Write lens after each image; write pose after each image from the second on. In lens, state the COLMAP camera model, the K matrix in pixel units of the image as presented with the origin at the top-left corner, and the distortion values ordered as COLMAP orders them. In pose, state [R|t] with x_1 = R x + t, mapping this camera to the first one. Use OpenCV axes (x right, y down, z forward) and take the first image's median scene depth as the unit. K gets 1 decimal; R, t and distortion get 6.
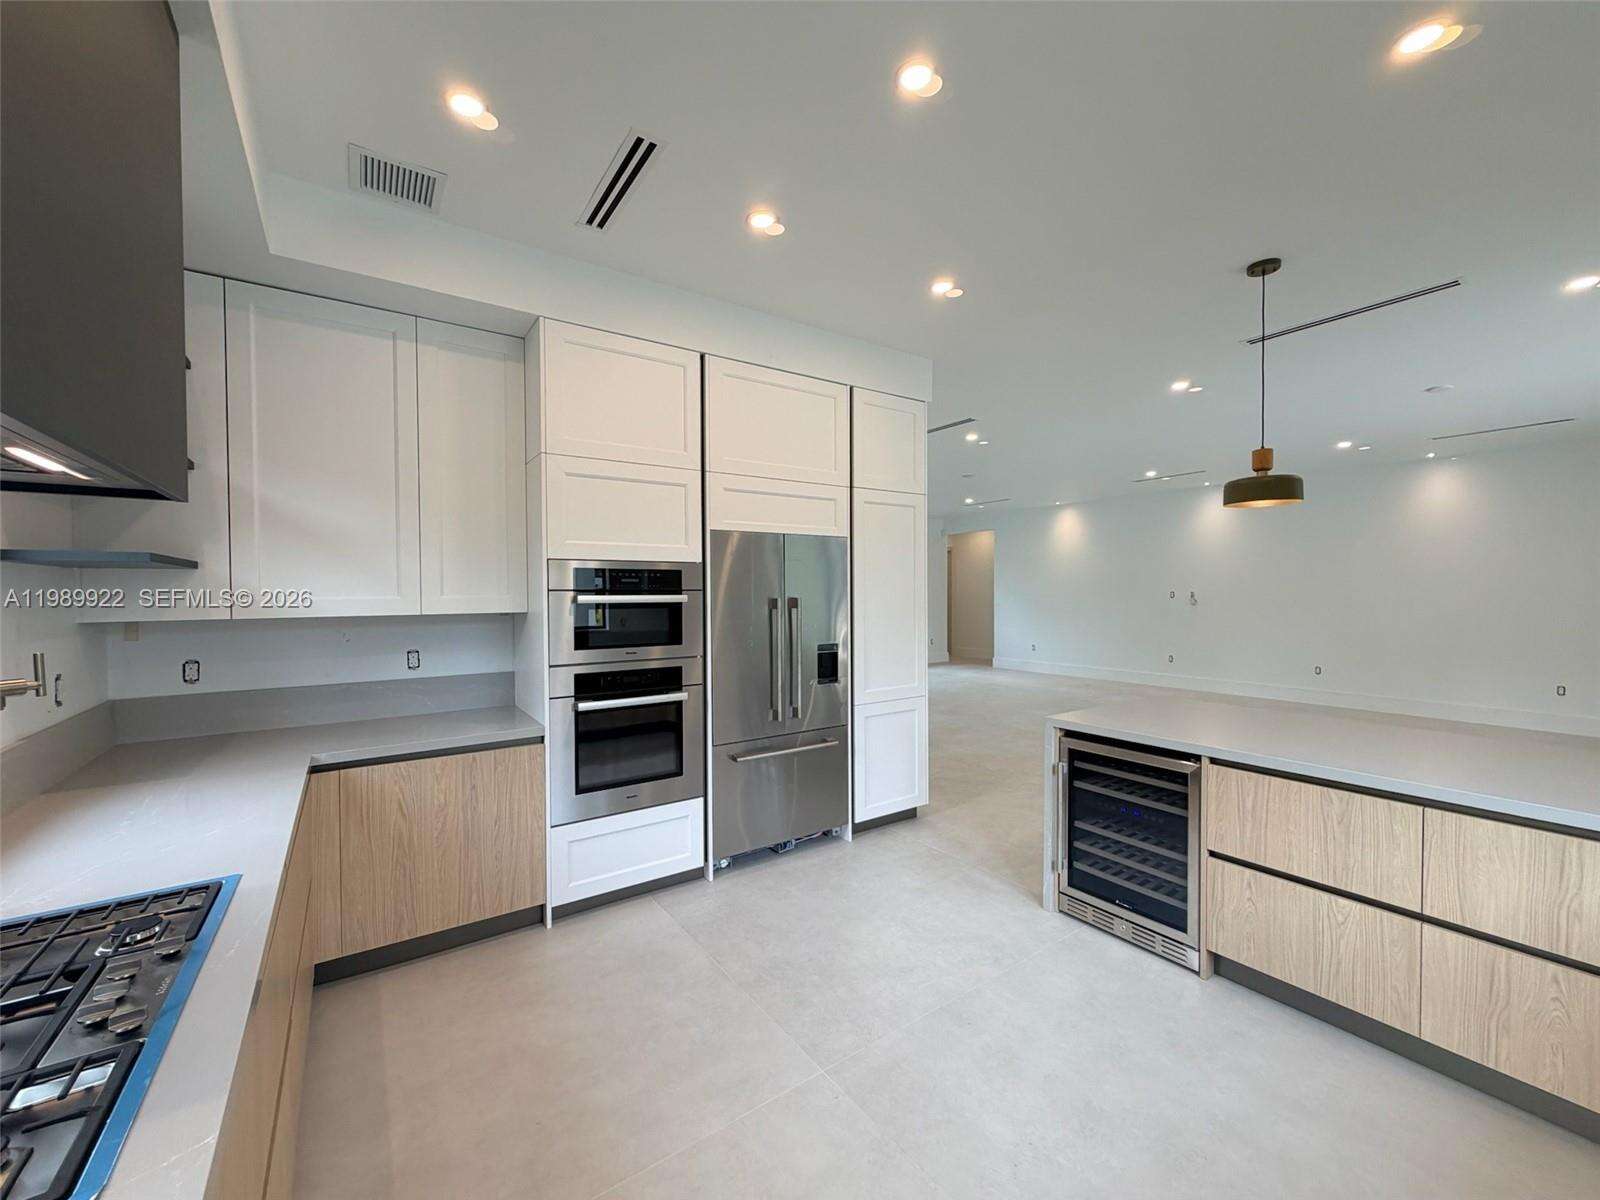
lens RADIAL K [[636.8, 0, 792.0], [0, 636.8, 600.8], [0, 0, 1]] dist [0.001742, 0.000400]
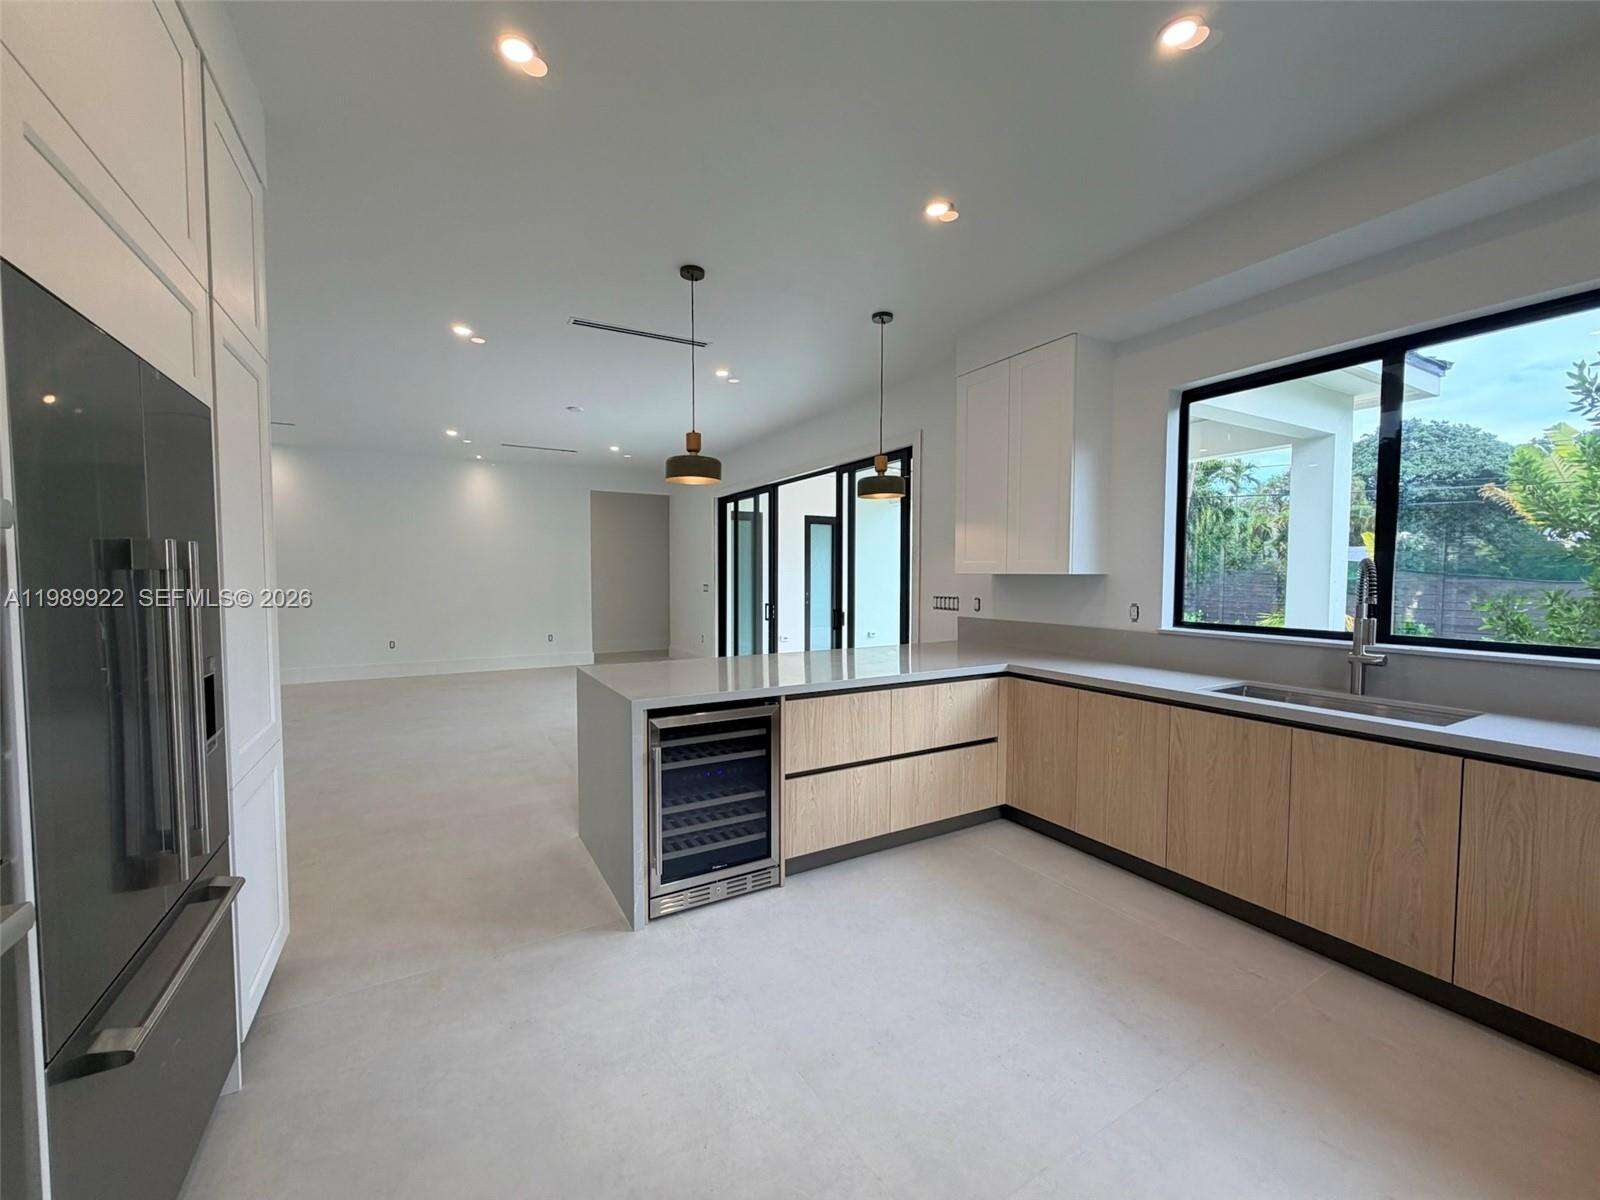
lens RADIAL K [[636.8, 0, 791.6], [0, 636.8, 597.7], [0, 0, 1]] dist [0.001742, 0.000400]
pose [[0.092555, -0.040497, 0.994884, -0.476139], [0.016360, 0.999100, 0.039147, 0.021040], [-0.995573, 0.012653, 0.093134, 0.849230]]
